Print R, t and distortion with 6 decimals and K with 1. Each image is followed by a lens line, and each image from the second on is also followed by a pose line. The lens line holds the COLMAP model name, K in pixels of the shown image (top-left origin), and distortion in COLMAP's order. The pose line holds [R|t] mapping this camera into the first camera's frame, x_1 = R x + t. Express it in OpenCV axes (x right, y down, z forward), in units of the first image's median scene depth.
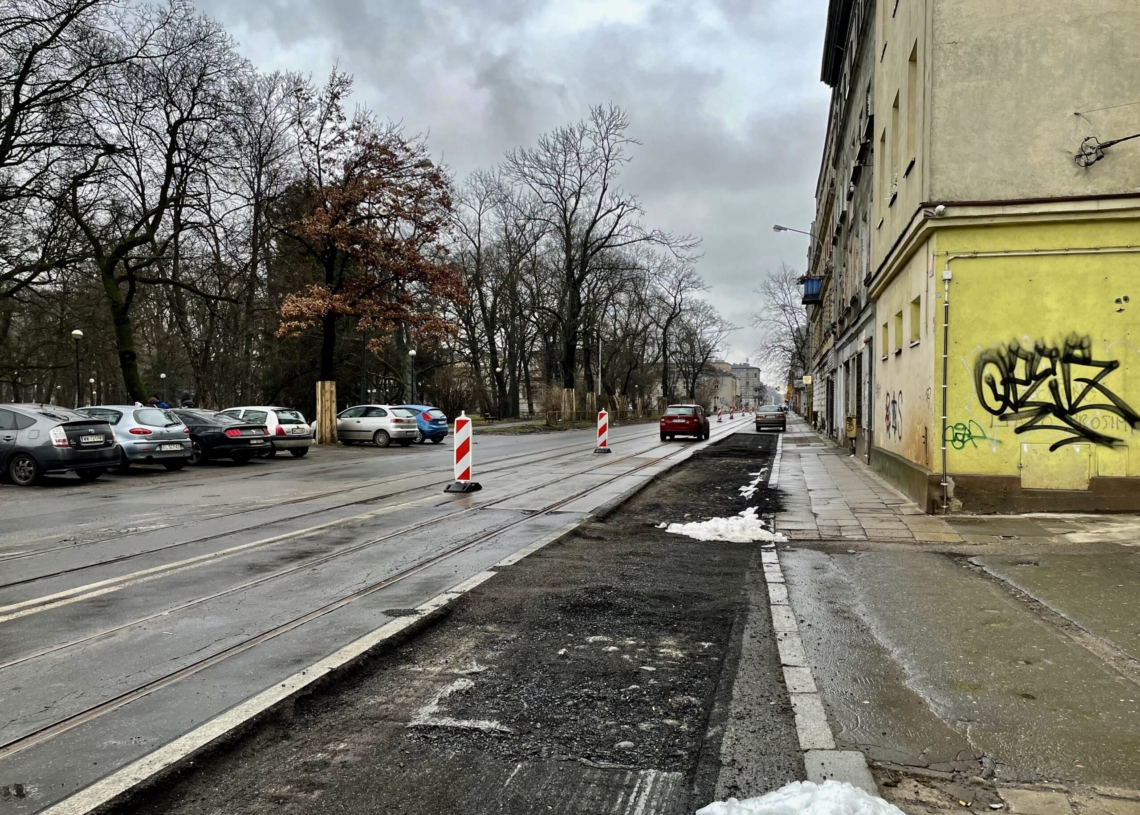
lens RADIAL K [[905.3, 0, 550.2], [0, 905.3, 395.9], [0, 0, 1]] dist [0.107078, -0.146211]
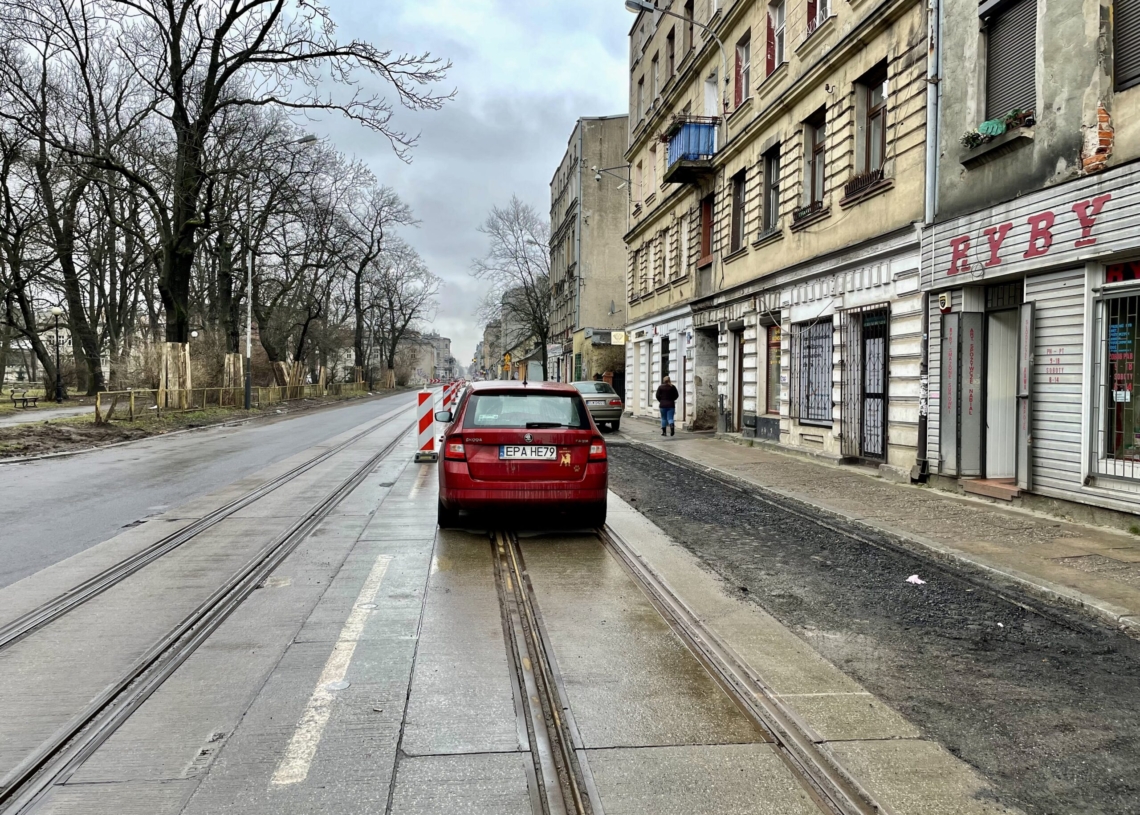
lens RADIAL K [[872.9, 0, 588.0], [0, 872.9, 403.9], [0, 0, 1]] dist [0.100878, -0.134867]
pose [[0.922798, -0.001250, 0.385282, 0.042727], [-0.014563, 0.999167, 0.038121, 0.003733], [-0.385008, -0.040789, 0.922011, 0.487110]]
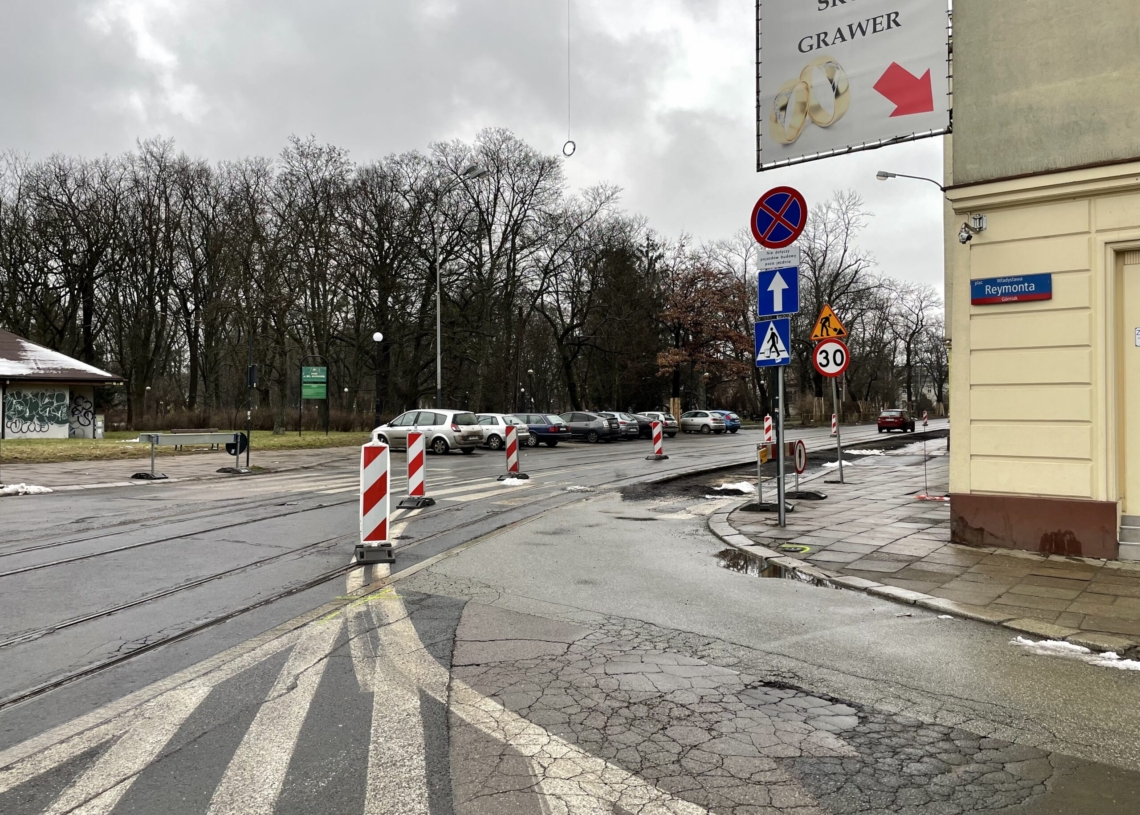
lens RADIAL K [[905.3, 0, 550.2], [0, 905.3, 395.9], [0, 0, 1]] dist [0.107078, -0.146211]
pose [[0.963137, -0.008780, -0.268869, 0.000988], [0.007832, 0.999959, -0.004599, -0.007046], [0.268899, 0.002324, 0.963166, -0.428636]]
